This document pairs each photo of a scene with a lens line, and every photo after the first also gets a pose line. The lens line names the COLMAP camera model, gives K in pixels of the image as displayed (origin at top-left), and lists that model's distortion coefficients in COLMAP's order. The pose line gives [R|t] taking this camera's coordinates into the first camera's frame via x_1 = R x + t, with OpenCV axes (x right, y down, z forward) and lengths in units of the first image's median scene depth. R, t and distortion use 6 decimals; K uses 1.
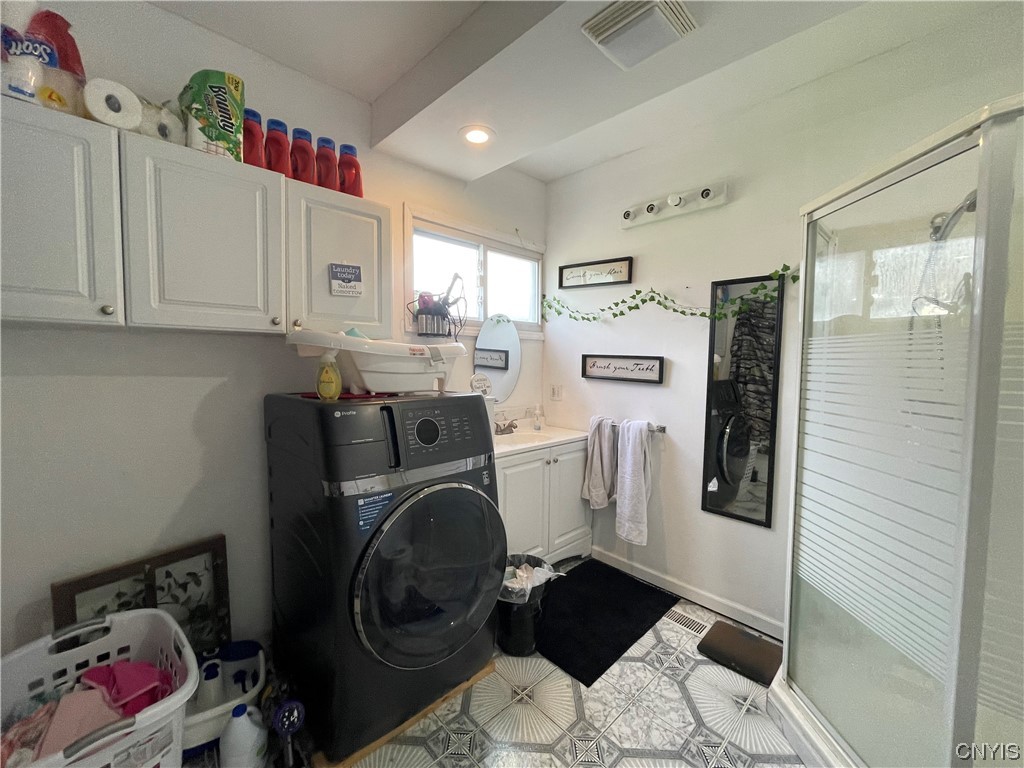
lens RADIAL K [[414.2, 0, 509.9], [0, 414.2, 382.3], [0, 0, 1]] dist [0.002139, -0.001243]
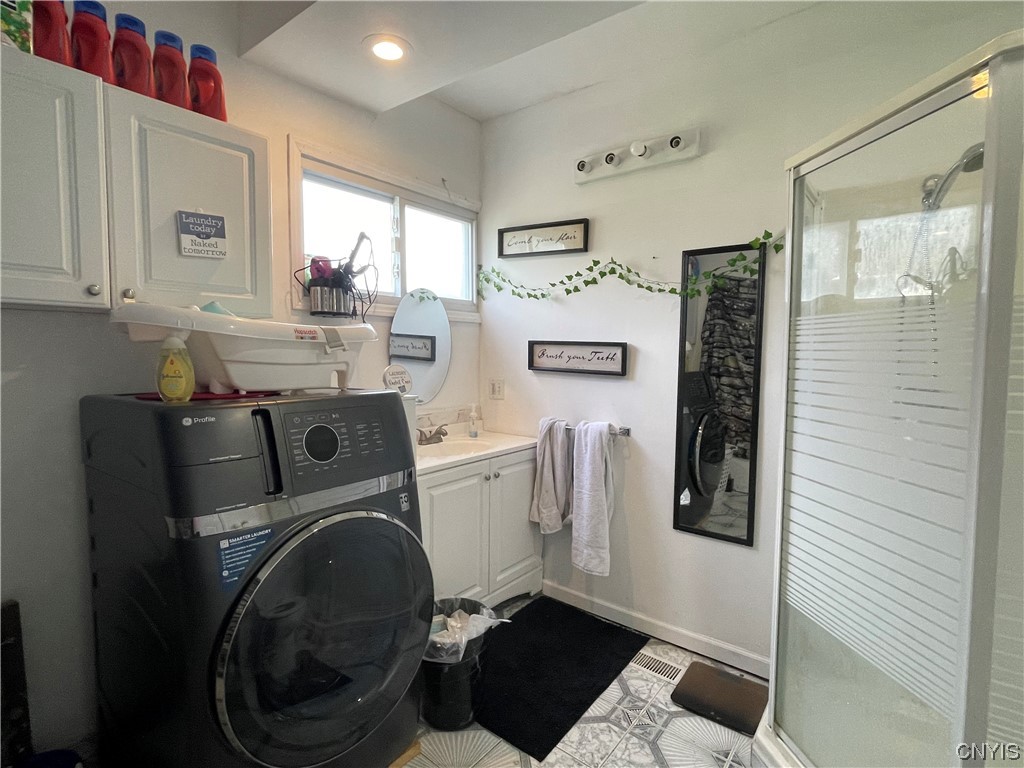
lens RADIAL K [[515.0, 0, 511.6], [0, 515.0, 382.8], [0, 0, 1]] dist [-0.000006, -0.000391]
pose [[0.990221, -0.012410, 0.138952, 0.004659], [0.011217, 0.999893, 0.009366, 0.004472], [-0.139054, -0.007716, 0.990255, 0.028463]]
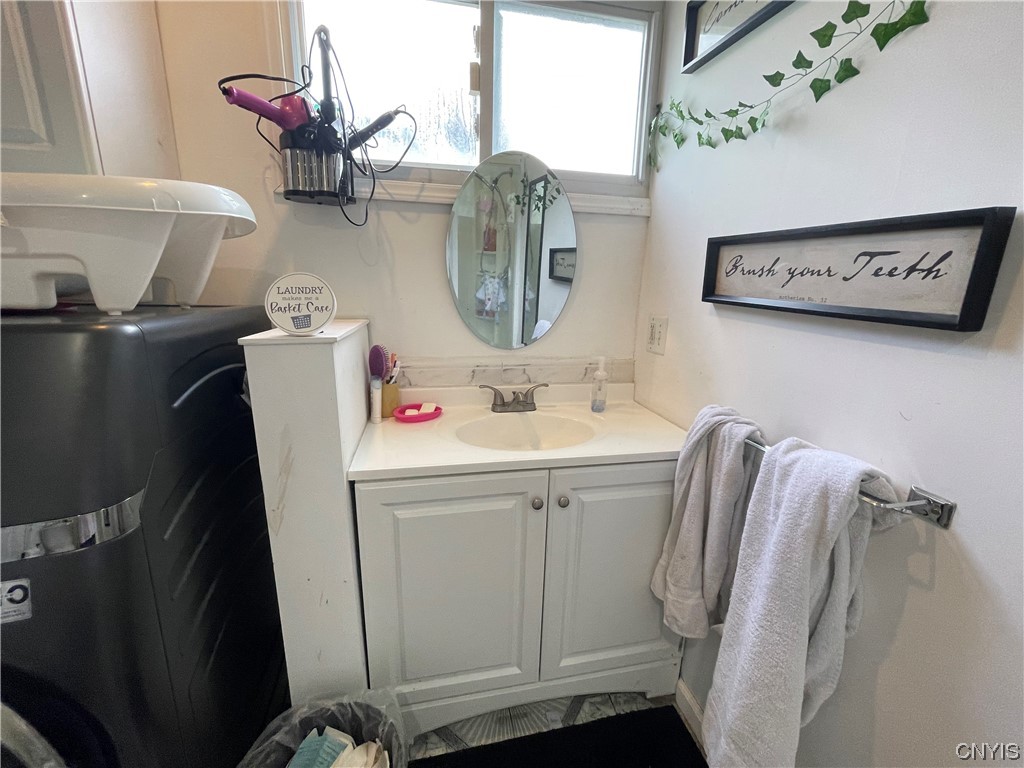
lens RADIAL K [[414.2, 0, 507.9], [0, 414.2, 384.0], [0, 0, 1]] dist [0.002139, -0.001243]
pose [[0.850196, 0.134118, -0.509096, 0.259059], [-0.042695, 0.981386, 0.187239, -0.000566], [0.524732, -0.137454, 0.840097, 0.645257]]
